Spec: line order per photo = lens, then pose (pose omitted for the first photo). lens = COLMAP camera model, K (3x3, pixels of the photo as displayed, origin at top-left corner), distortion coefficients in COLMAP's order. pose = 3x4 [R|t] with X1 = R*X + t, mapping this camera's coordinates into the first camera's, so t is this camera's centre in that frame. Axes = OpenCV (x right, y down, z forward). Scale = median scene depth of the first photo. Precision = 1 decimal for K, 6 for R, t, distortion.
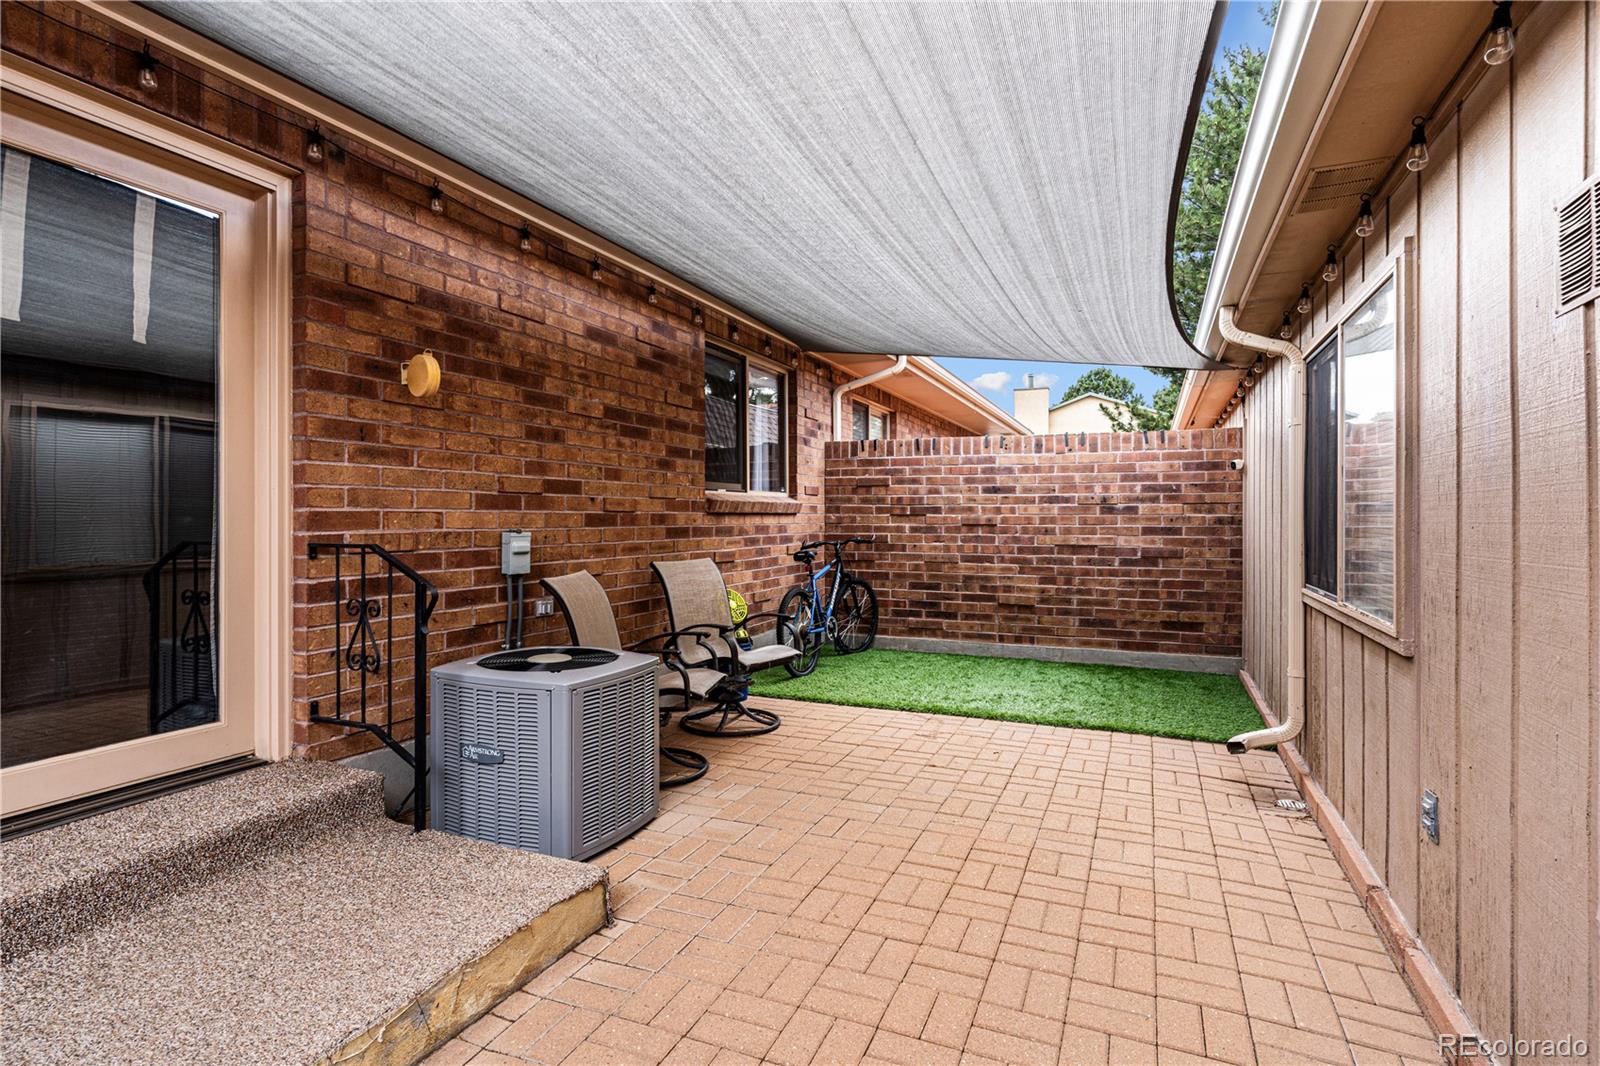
lens RADIAL K [[768.8, 0, 766.2], [0, 768.8, 512.8], [0, 0, 1]] dist [-0.000017, 0.000996]
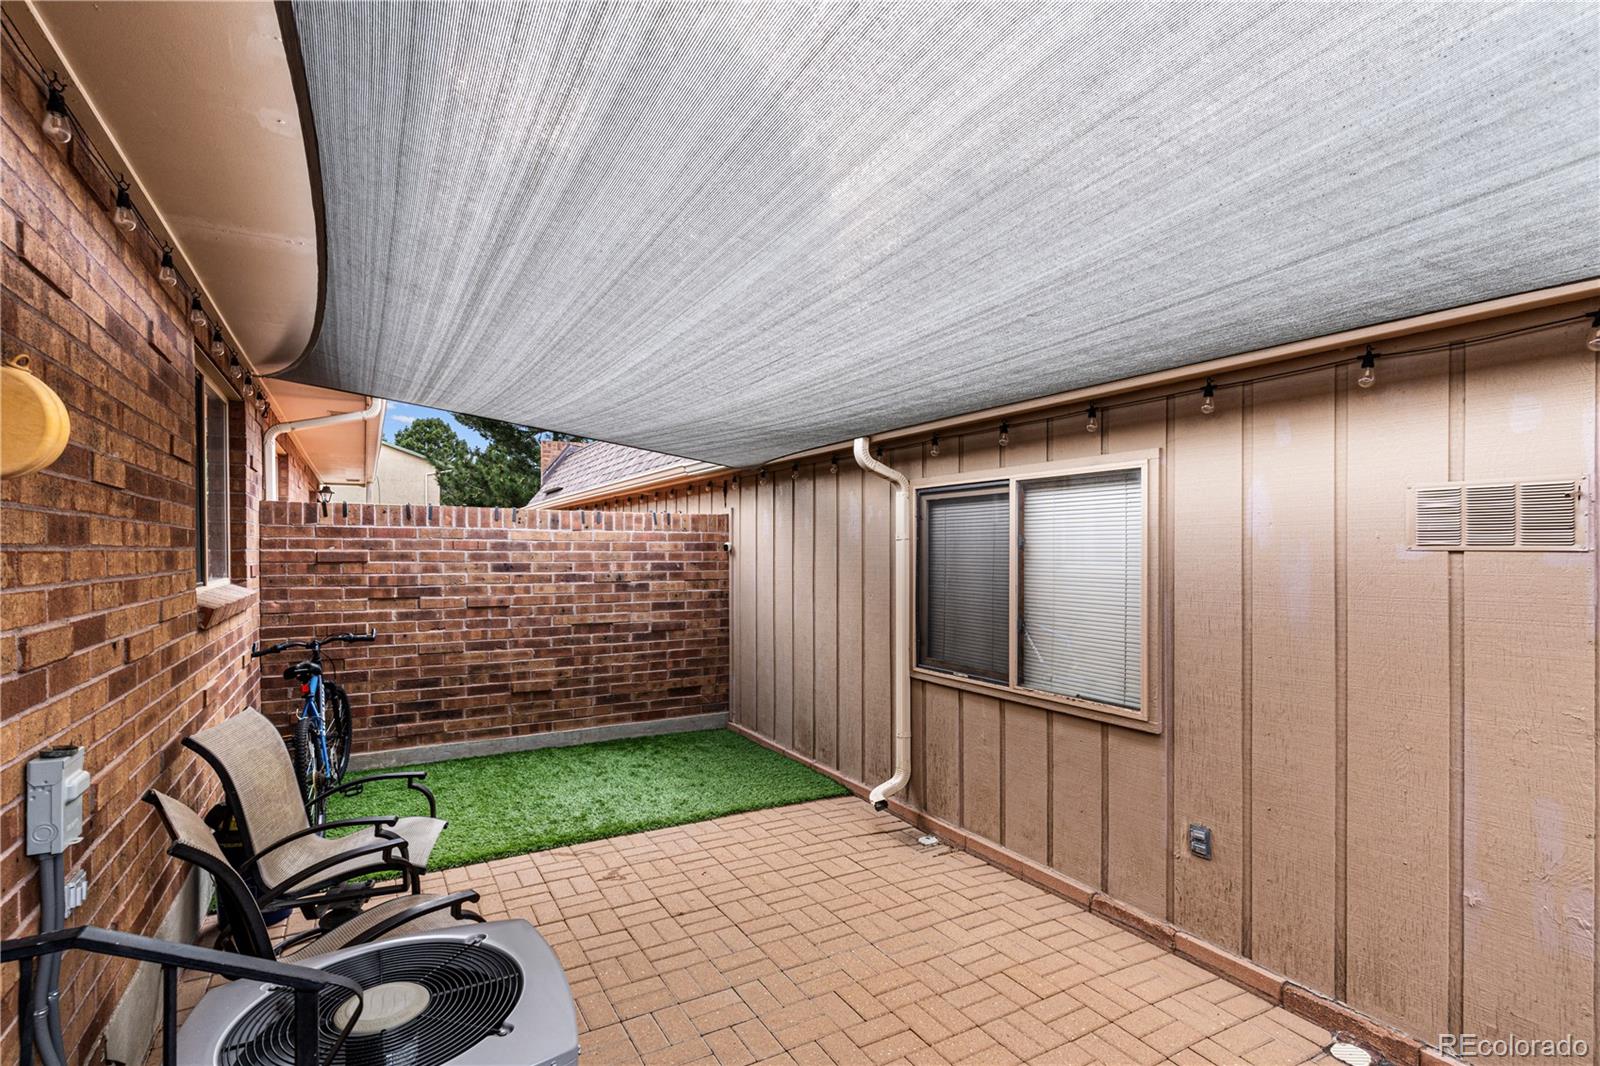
lens RADIAL K [[768.8, 0, 752.5], [0, 768.8, 550.6], [0, 0, 1]] dist [-0.000017, 0.000996]
pose [[0.608251, -0.007756, 0.793707, -0.253183], [0.005126, 0.999970, 0.005843, -0.055672], [-0.793728, 0.000514, 0.608273, 0.229686]]
